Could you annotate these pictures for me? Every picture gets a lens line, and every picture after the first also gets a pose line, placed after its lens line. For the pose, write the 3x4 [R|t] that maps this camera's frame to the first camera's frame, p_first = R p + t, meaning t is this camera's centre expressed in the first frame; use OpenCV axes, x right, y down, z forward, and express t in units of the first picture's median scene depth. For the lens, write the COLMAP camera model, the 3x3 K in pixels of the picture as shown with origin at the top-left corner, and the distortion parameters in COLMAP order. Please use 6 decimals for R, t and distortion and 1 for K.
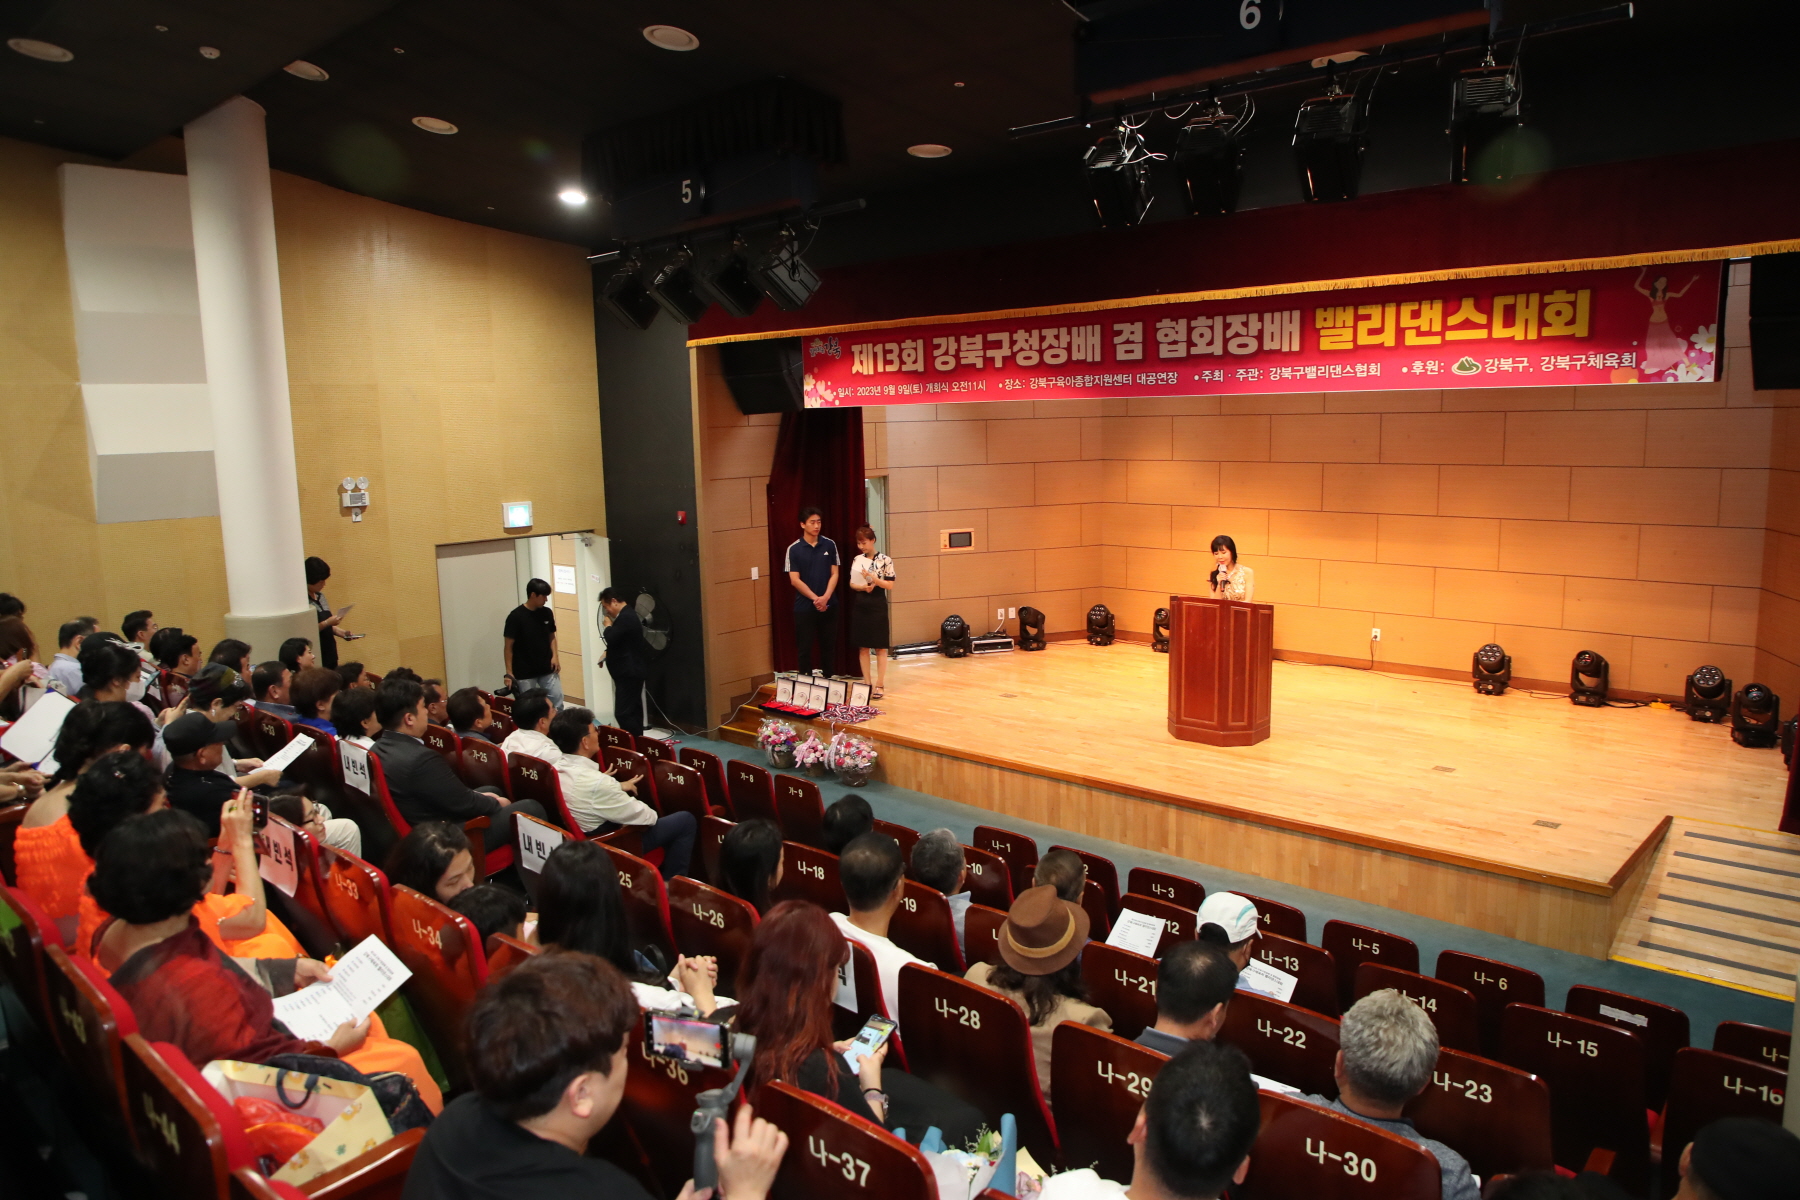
lens RADIAL K [[1244.9, 0, 899.6], [0, 1244.9, 621.2], [0, 0, 1]] dist [-0.069497, 0.043717]
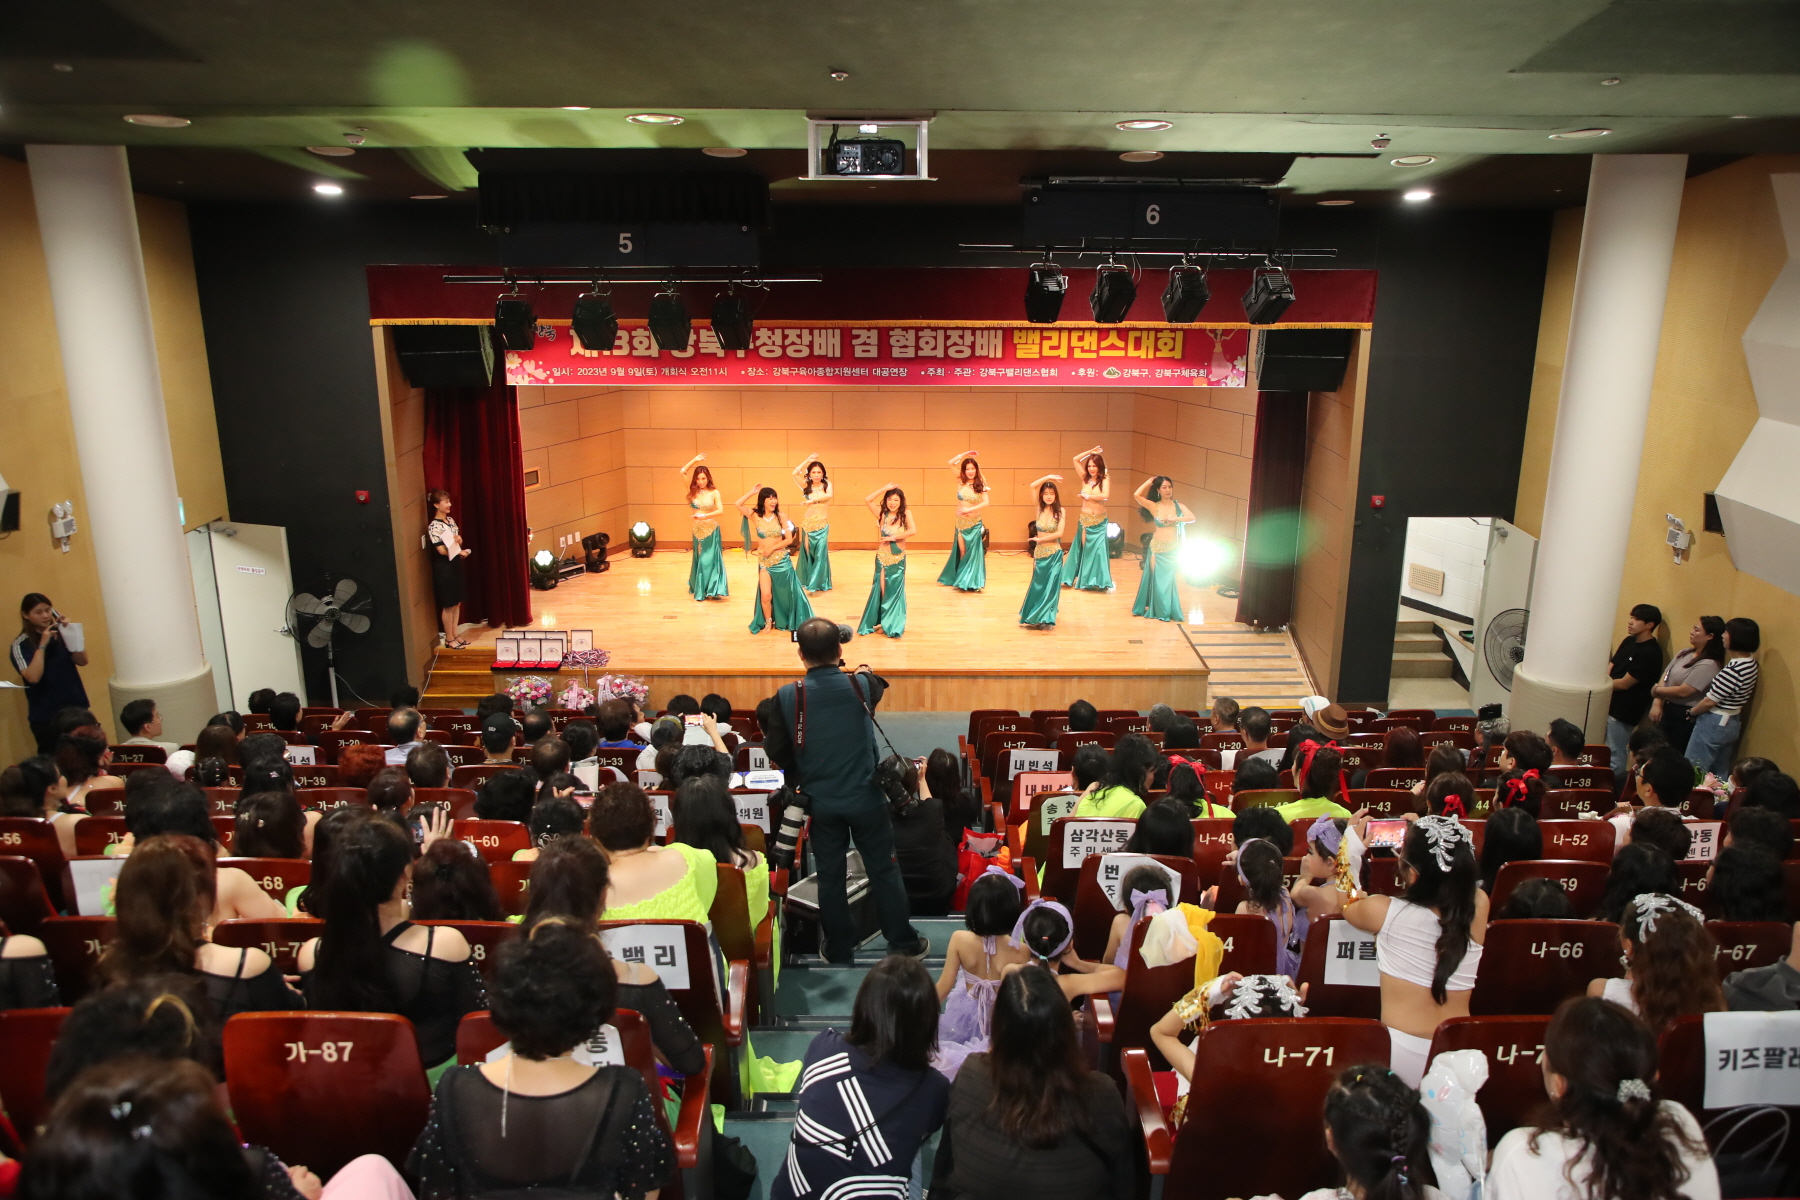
lens RADIAL K [[1392.6, 0, 907.1], [0, 1392.6, 630.5], [0, 0, 1]] dist [-0.031996, 0.000456]
pose [[0.724408, -0.179519, 0.665586, -0.859313], [0.089875, 0.981851, 0.167004, -0.173761], [-0.683487, -0.061160, 0.727396, -0.141868]]
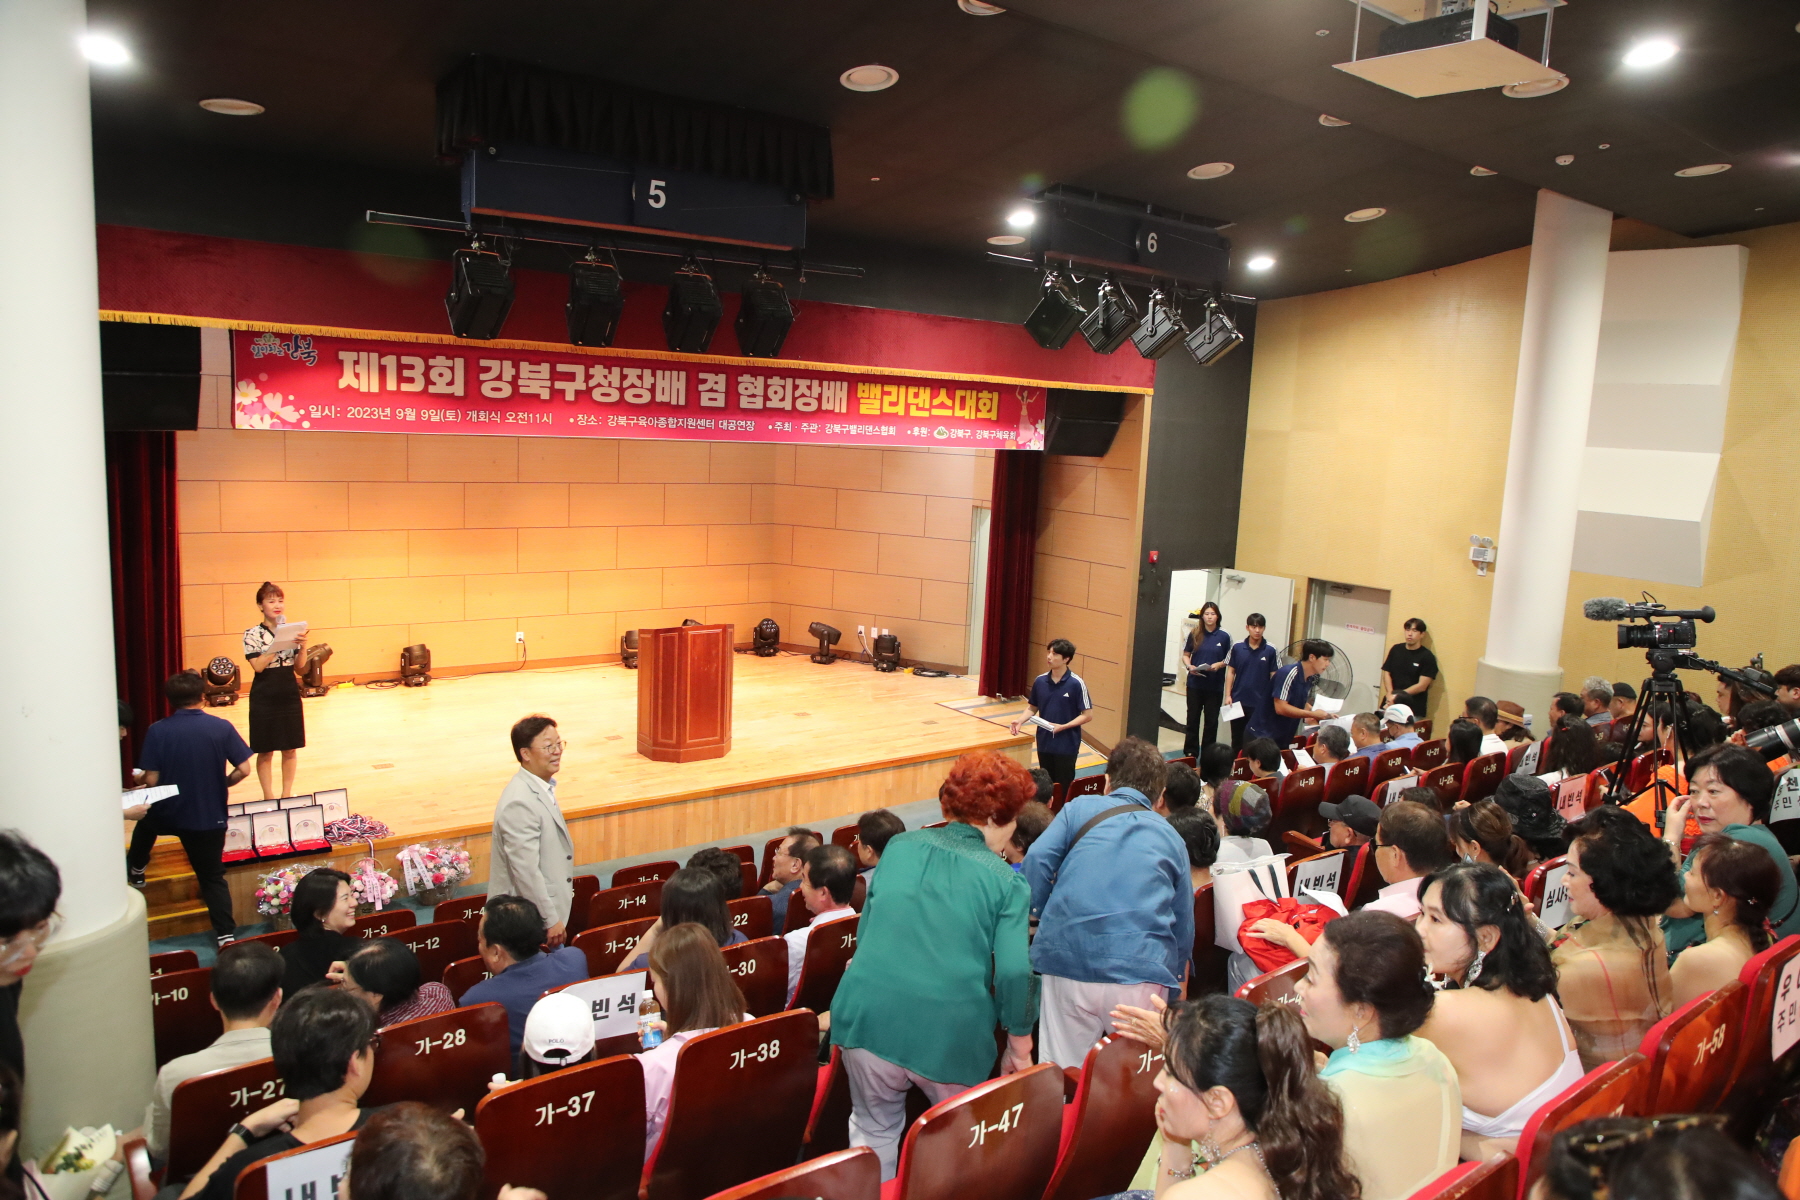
lens RADIAL K [[1244.9, 0, 899.6], [0, 1244.9, 621.2], [0, 0, 1]] dist [-0.069497, 0.043717]
pose [[0.164866, -0.128246, 0.977943, -0.927237], [0.108932, 0.987813, 0.111176, -0.130667], [-0.980282, 0.088200, 0.176827, 0.677957]]
